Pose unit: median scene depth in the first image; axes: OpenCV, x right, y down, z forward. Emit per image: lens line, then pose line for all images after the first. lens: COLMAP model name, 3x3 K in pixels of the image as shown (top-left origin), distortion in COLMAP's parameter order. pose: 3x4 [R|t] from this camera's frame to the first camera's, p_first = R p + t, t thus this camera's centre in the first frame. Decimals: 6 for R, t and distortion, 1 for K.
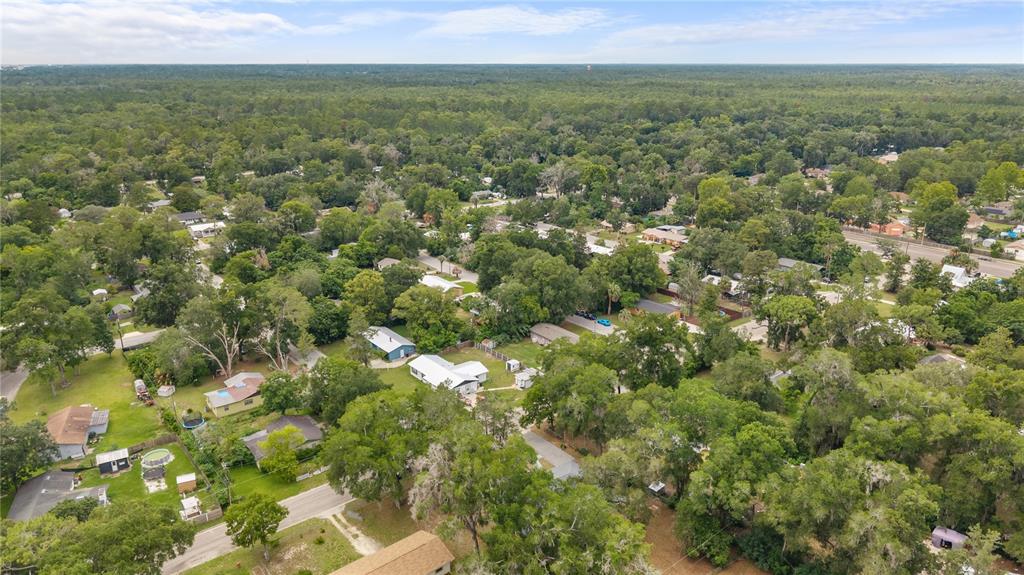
lens RADIAL K [[672.0, 0, 512.0], [0, 672.0, 287.5], [0, 0, 1]] dist [-0.000793, -0.006328]
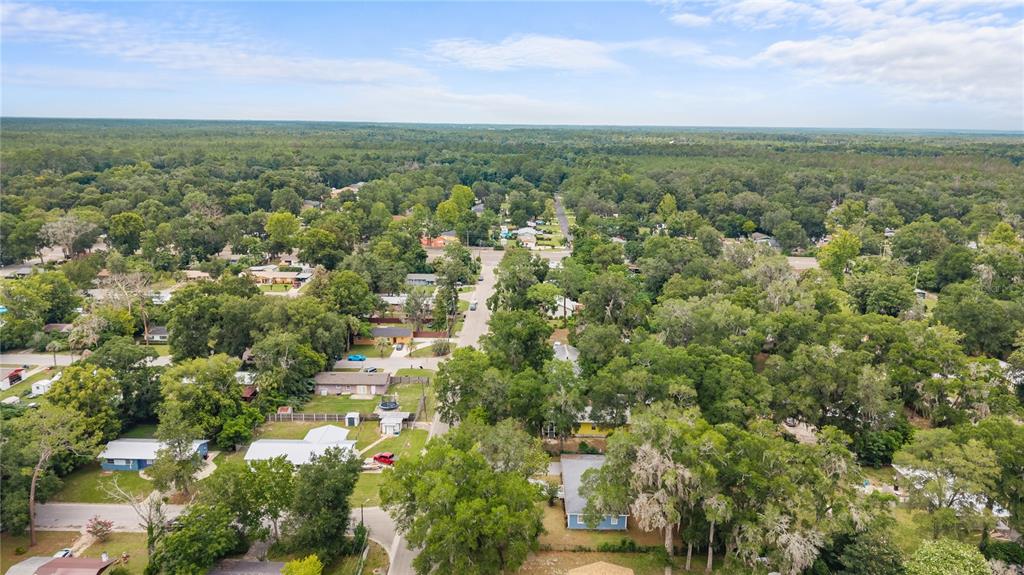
lens RADIAL K [[672.0, 0, 512.0], [0, 672.0, 287.5], [0, 0, 1]] dist [-0.000793, -0.006328]
pose [[0.631321, -0.171558, 0.756308, -0.463285], [0.215471, 0.975630, 0.041446, -0.037765], [-0.744987, 0.136797, 0.652901, 0.250678]]
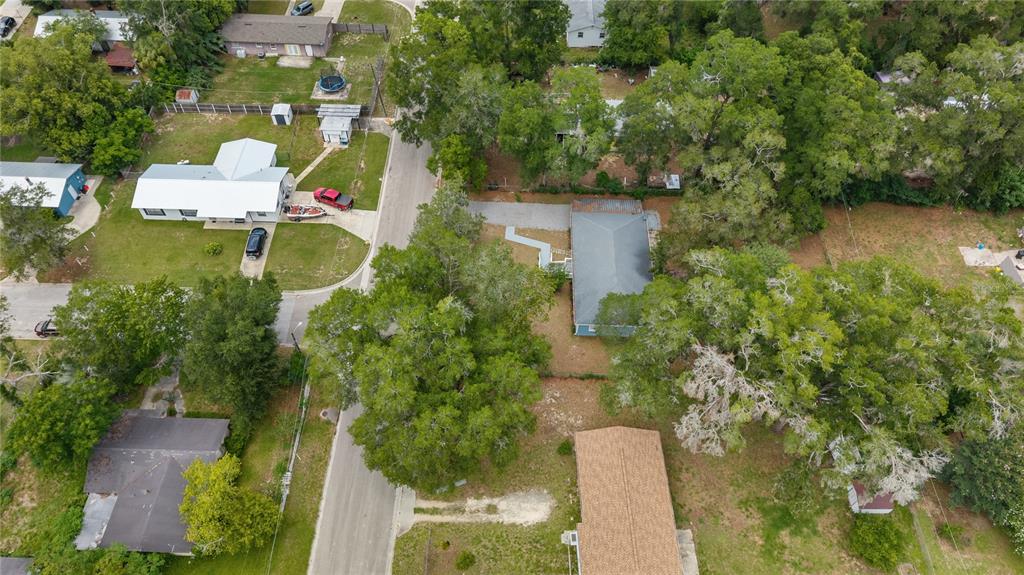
lens RADIAL K [[672.0, 0, 512.0], [0, 672.0, 287.5], [0, 0, 1]] dist [-0.000793, -0.006328]
pose [[0.633445, -0.609900, 0.476202, -0.240544], [0.206181, 0.726206, 0.655832, -0.121568], [-0.745813, -0.317250, 0.585761, 0.409533]]
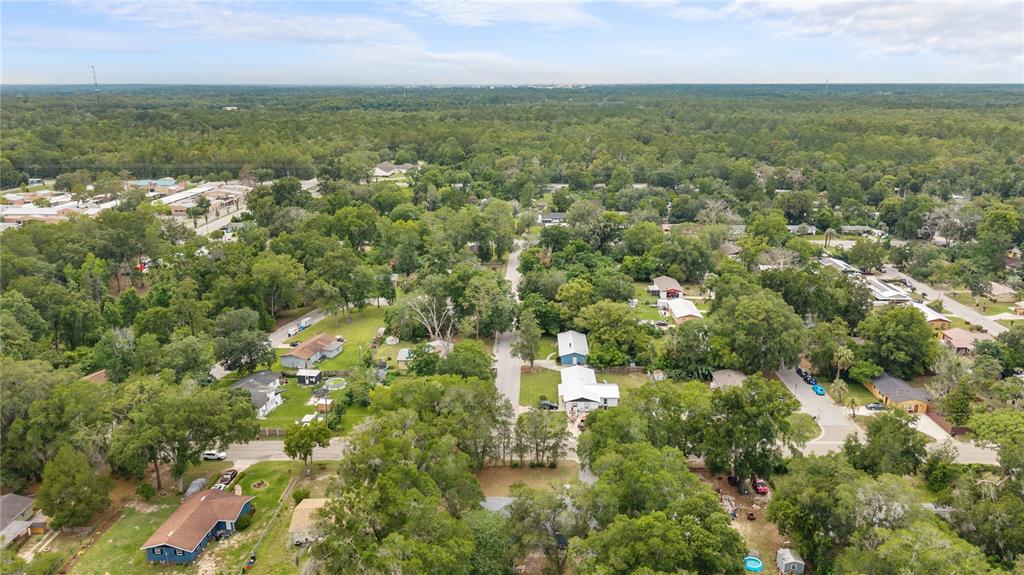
lens RADIAL K [[672.0, 0, 512.0], [0, 672.0, 287.5], [0, 0, 1]] dist [-0.000793, -0.006328]
pose [[0.769167, 0.178406, -0.613639, 0.369491], [-0.193779, 0.980143, 0.042069, -0.037137], [0.608959, 0.086552, 0.788465, 0.122714]]
